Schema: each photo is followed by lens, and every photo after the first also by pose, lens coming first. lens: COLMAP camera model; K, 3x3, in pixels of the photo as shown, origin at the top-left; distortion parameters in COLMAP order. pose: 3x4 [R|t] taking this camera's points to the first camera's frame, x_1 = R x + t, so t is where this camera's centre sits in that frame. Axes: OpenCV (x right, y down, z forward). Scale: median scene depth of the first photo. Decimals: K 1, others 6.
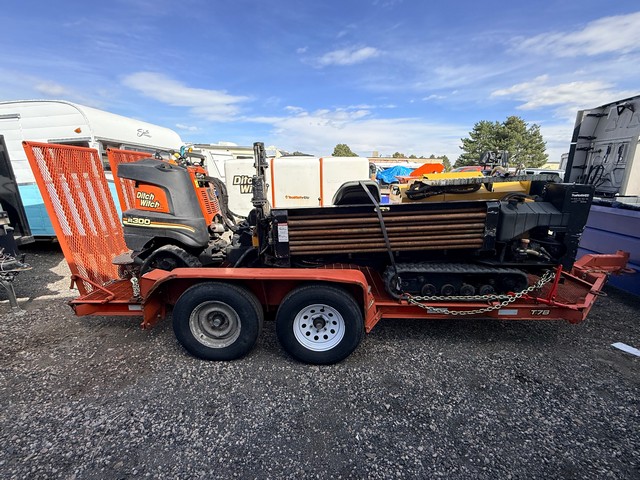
lens RADIAL K [[277.4, 0, 320.0], [0, 277.4, 240.0], [0, 0, 1]] dist [0.001079, 0.000326]
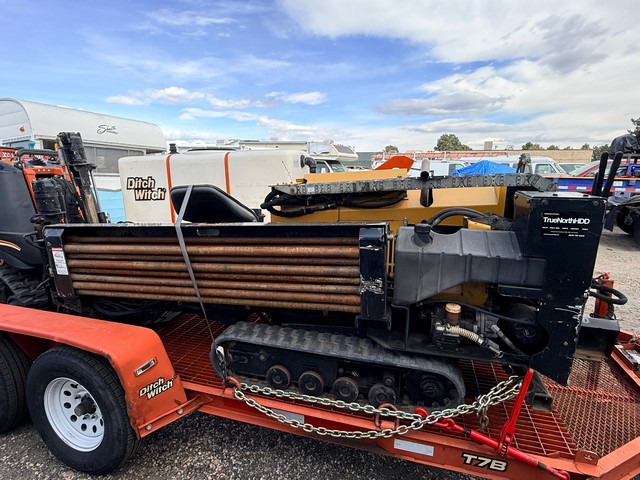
lens RADIAL K [[333.8, 0, 320.0], [0, 333.8, 240.0], [0, 0, 1]] dist [0.001254, 0.000031]
pose [[0.959775, 0.046999, -0.276810, 0.685714], [-0.056718, 0.998020, -0.027205, -0.090128], [0.274984, 0.041810, 0.960539, 0.370637]]
